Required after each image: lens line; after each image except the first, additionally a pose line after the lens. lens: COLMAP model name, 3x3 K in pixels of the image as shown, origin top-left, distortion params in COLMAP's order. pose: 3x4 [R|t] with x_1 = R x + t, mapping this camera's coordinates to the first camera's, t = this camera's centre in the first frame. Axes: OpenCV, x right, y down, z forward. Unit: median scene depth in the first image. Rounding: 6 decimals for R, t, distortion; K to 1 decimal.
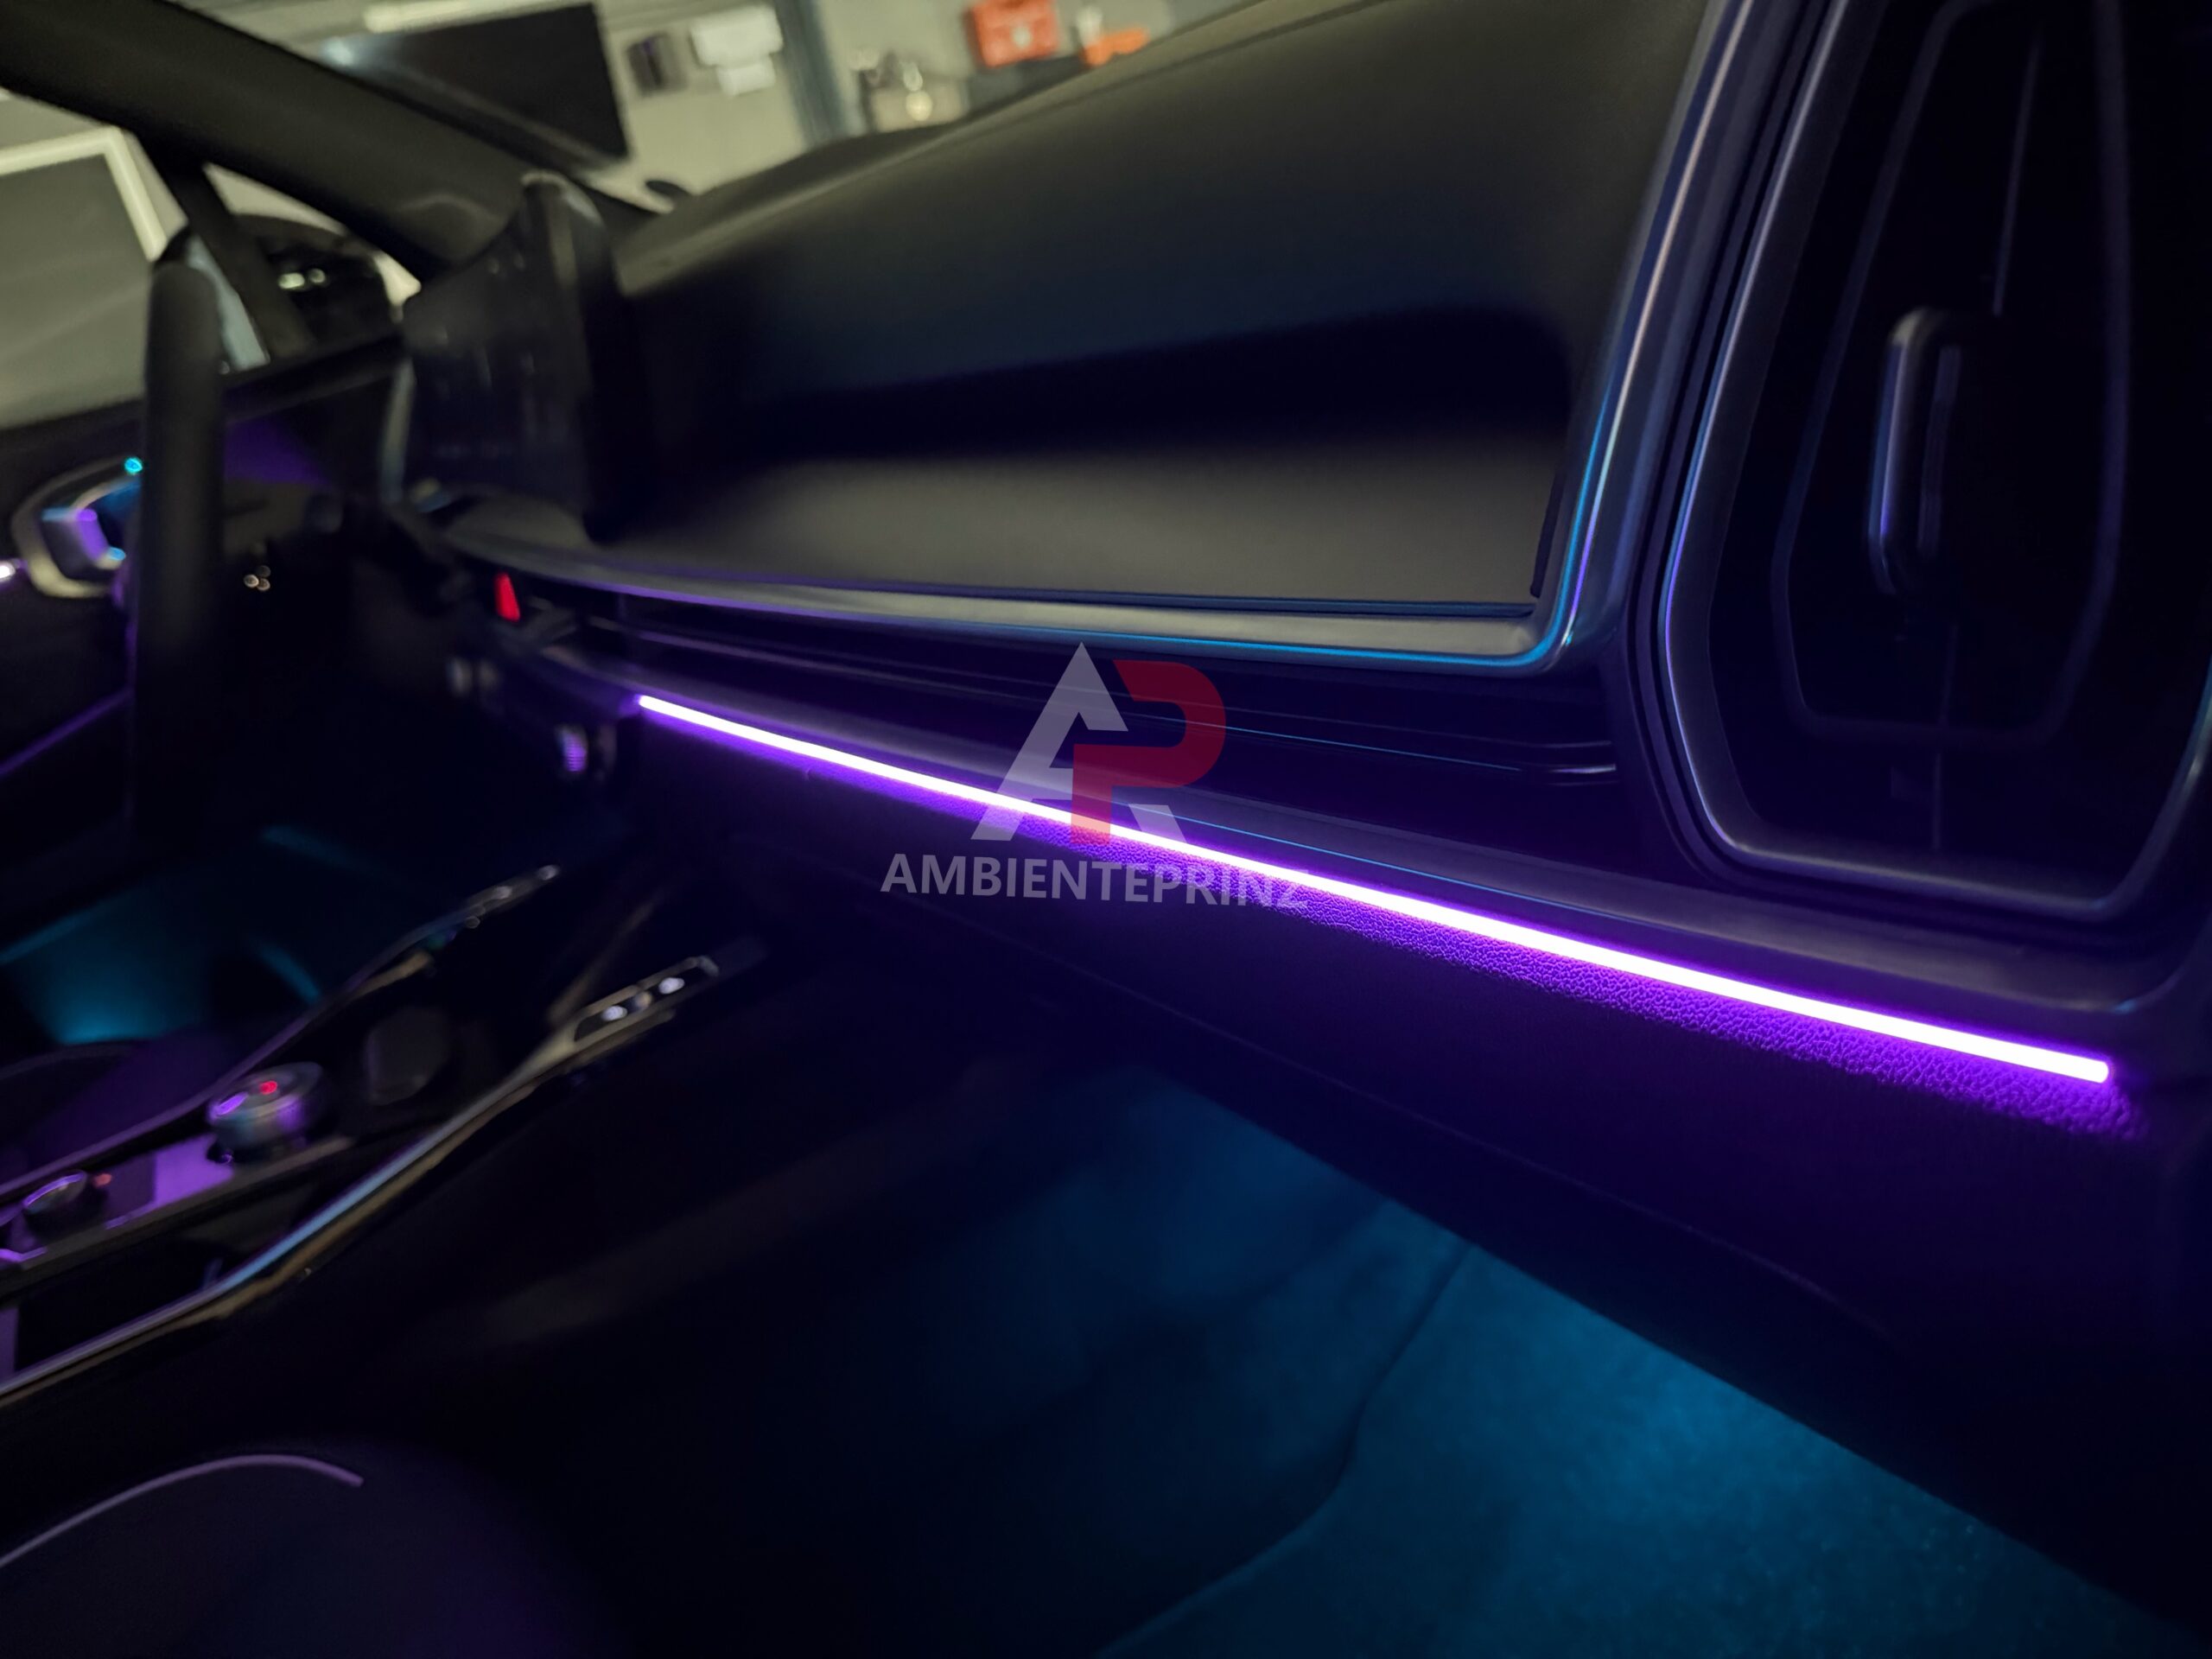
lens RADIAL K [[1581.2, 0, 1093.4], [0, 1581.2, 826.5], [0, 0, 1]] dist [0.073222, -0.091441]
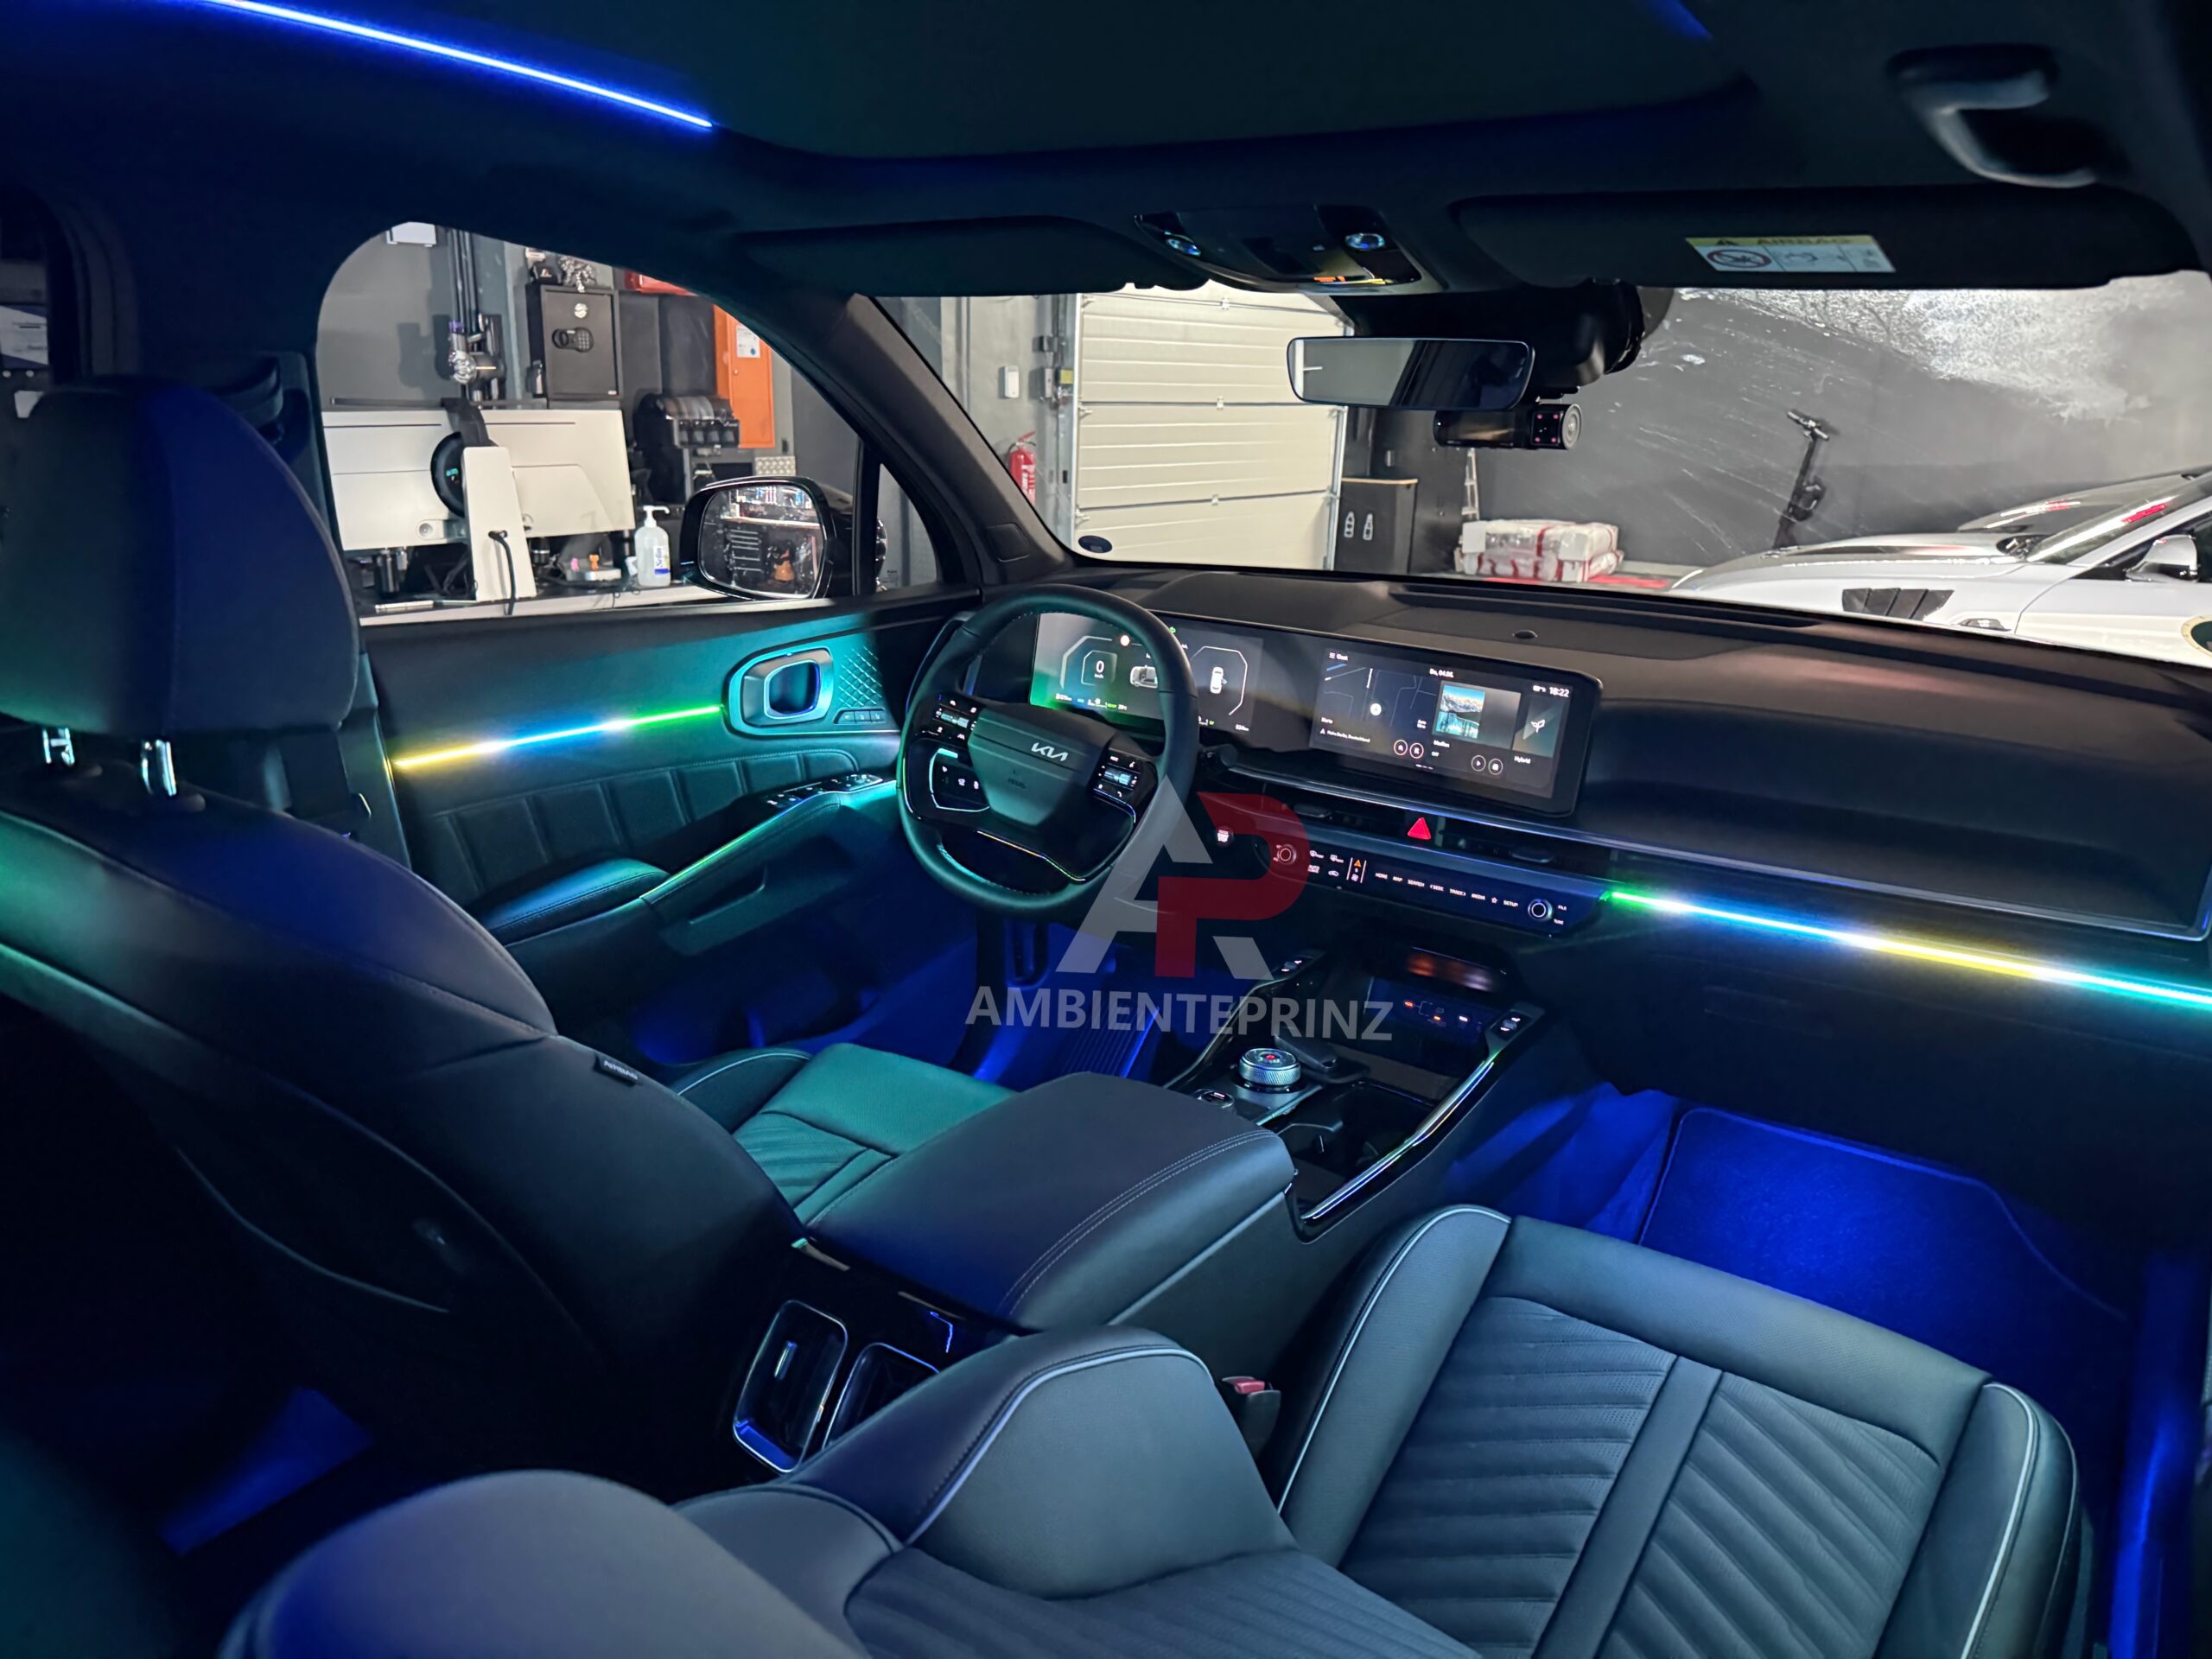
lens RADIAL K [[1551.5, 0, 1108.0], [0, 1551.5, 826.3], [0, 0, 1]] dist [0.092710, -0.126677]
pose [[0.881013, 0.148739, 0.449102, -1.633941], [-0.089789, 0.984607, -0.149954, 0.196221], [-0.464493, 0.091787, 0.880807, -0.600884]]
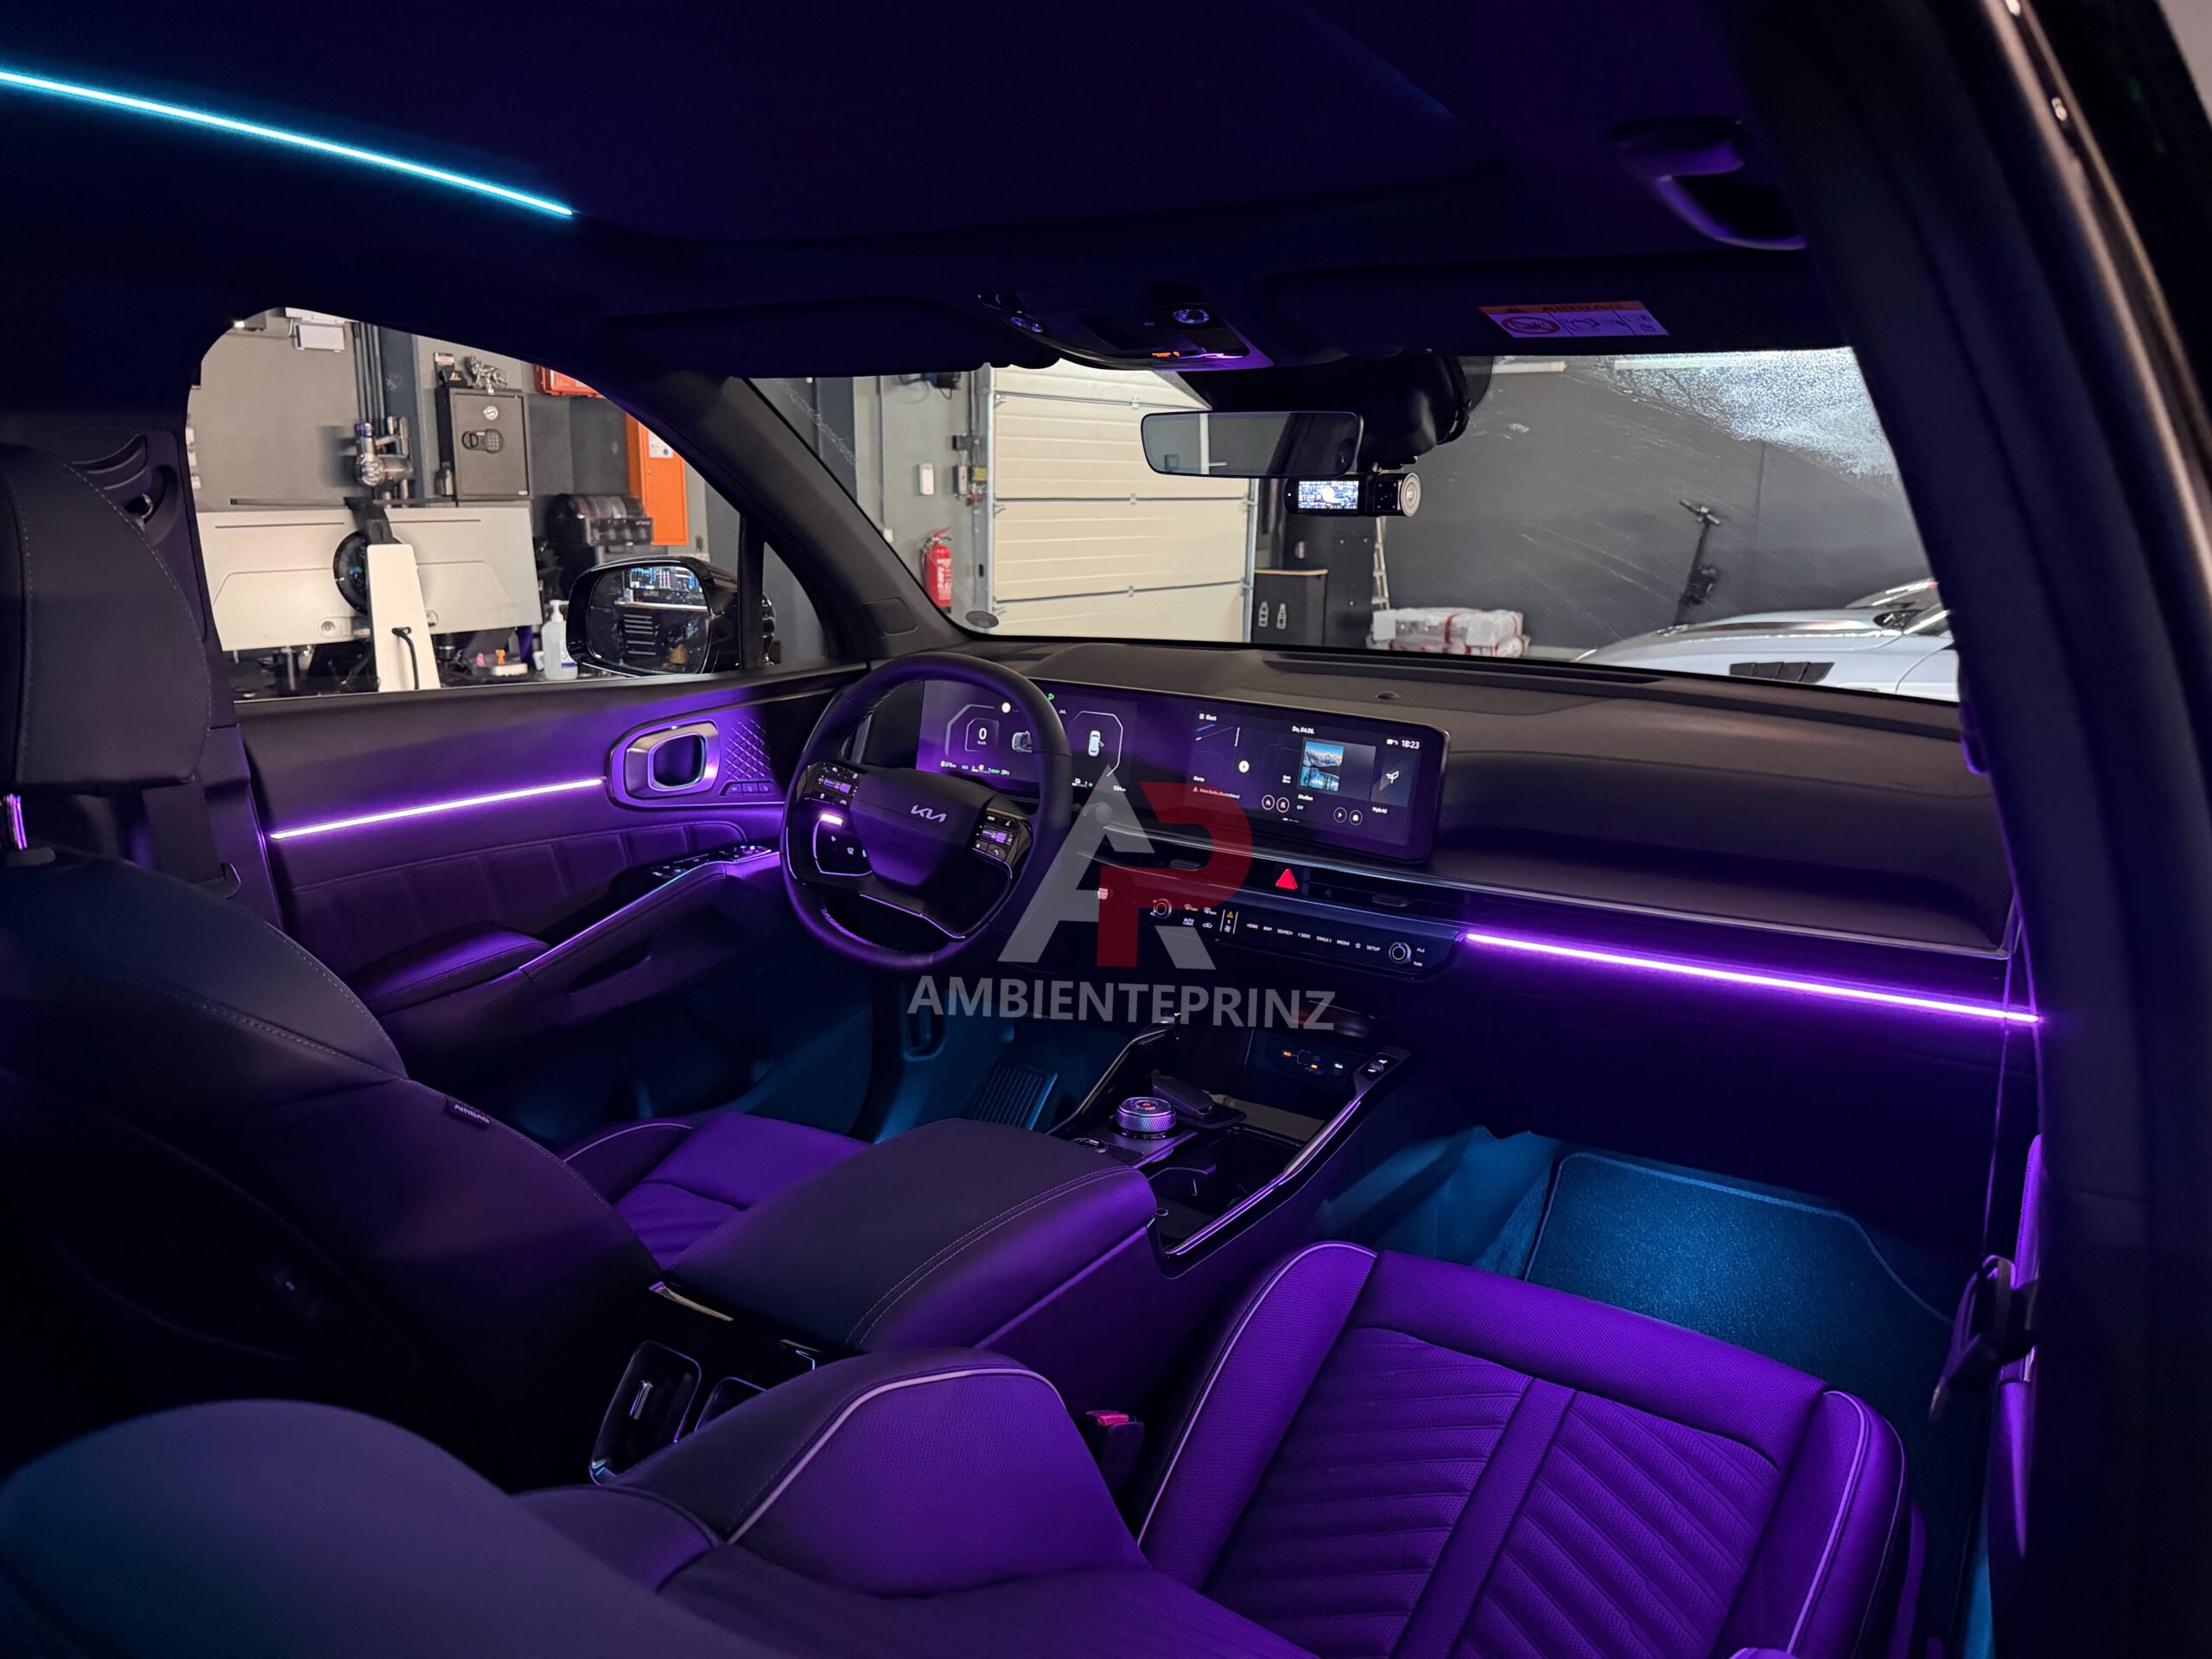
lens RADIAL K [[1552.1, 0, 1103.0], [0, 1552.1, 824.3], [0, 0, 1]] dist [0.132138, -0.228729]
pose [[0.865800, 0.157445, 0.474974, -1.587101], [-0.060150, 0.975073, -0.213575, 0.249529], [-0.496761, 0.156344, 0.853689, -0.681841]]
